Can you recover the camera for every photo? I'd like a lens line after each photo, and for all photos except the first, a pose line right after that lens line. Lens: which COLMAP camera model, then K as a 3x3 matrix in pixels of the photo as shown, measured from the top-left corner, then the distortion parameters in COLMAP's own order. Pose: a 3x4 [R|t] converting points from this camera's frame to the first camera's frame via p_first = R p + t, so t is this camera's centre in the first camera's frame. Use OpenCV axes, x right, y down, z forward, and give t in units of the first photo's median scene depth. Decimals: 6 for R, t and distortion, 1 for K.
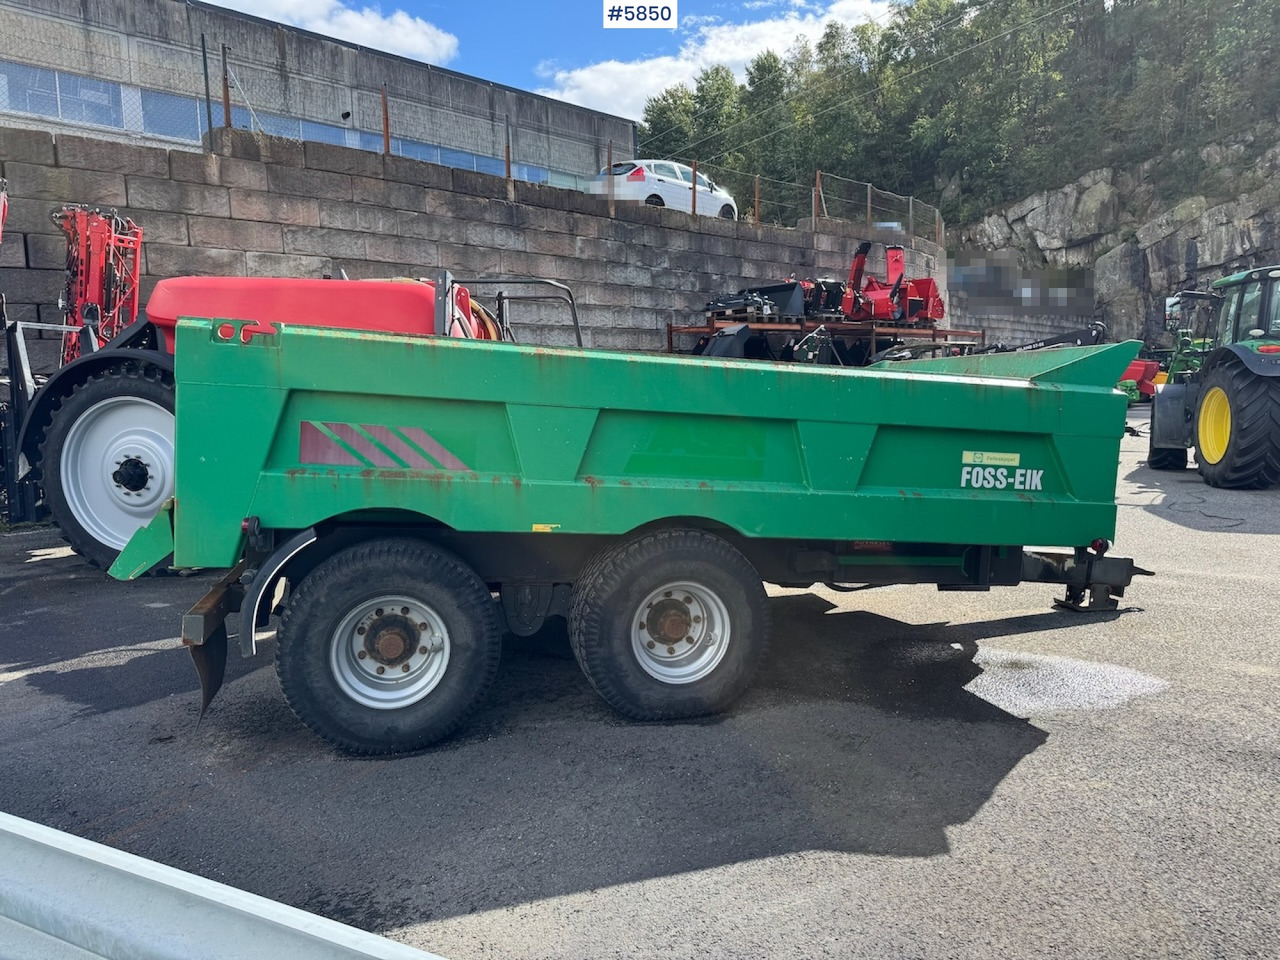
lens RADIAL K [[966.6, 0, 673.3], [0, 966.6, 452.1], [0, 0, 1]] dist [0.065574, -0.132861]
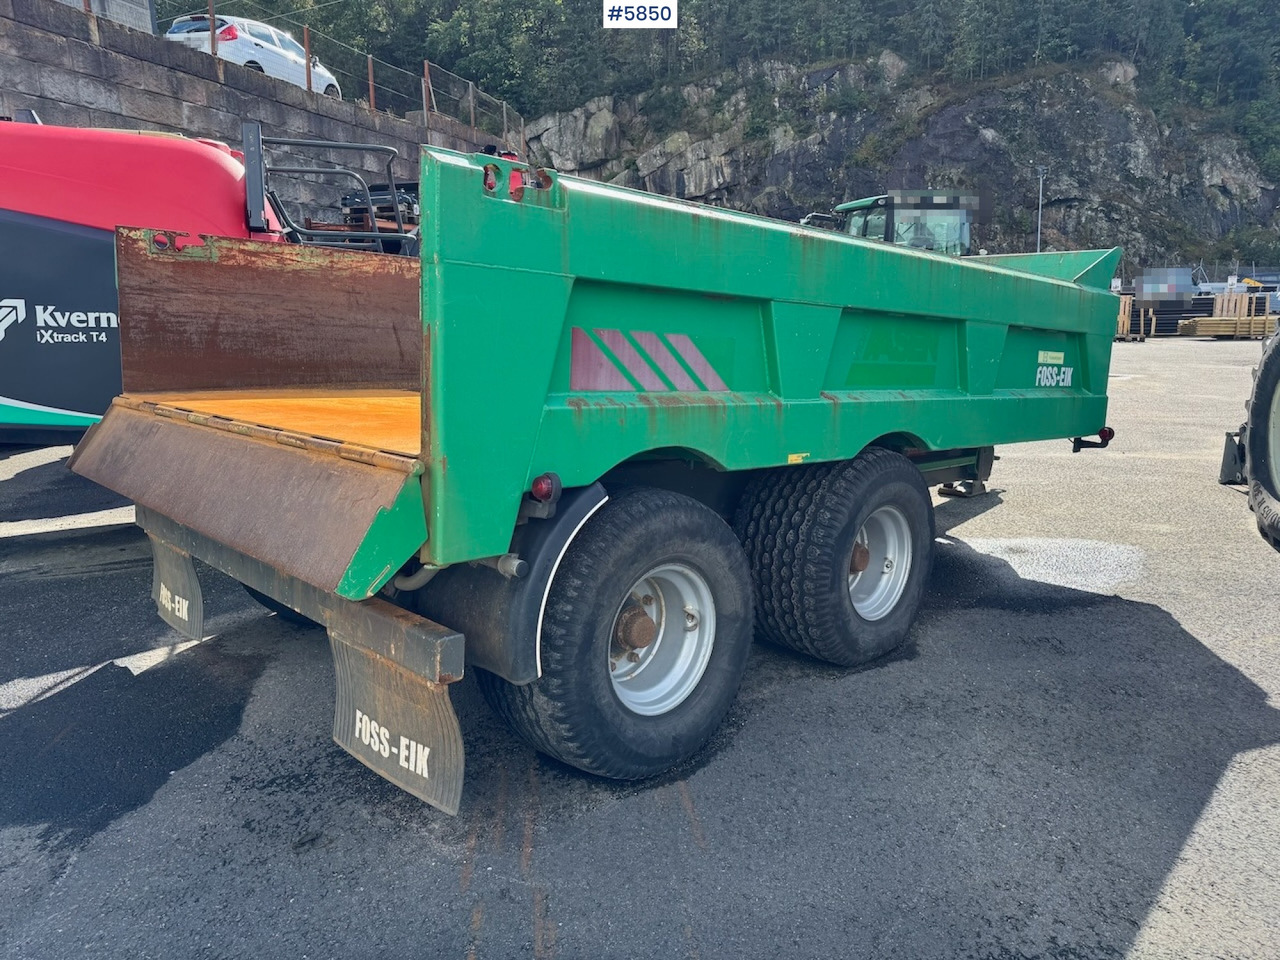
lens RADIAL K [[942.0, 0, 641.1], [0, 942.0, 463.8], [0, 0, 1]] dist [0.049996, -0.076993]
pose [[0.855515, -0.080093, 0.511545, -0.188543], [0.027889, 0.993658, 0.108936, -0.001978], [-0.517026, -0.078930, 0.852323, 0.114727]]
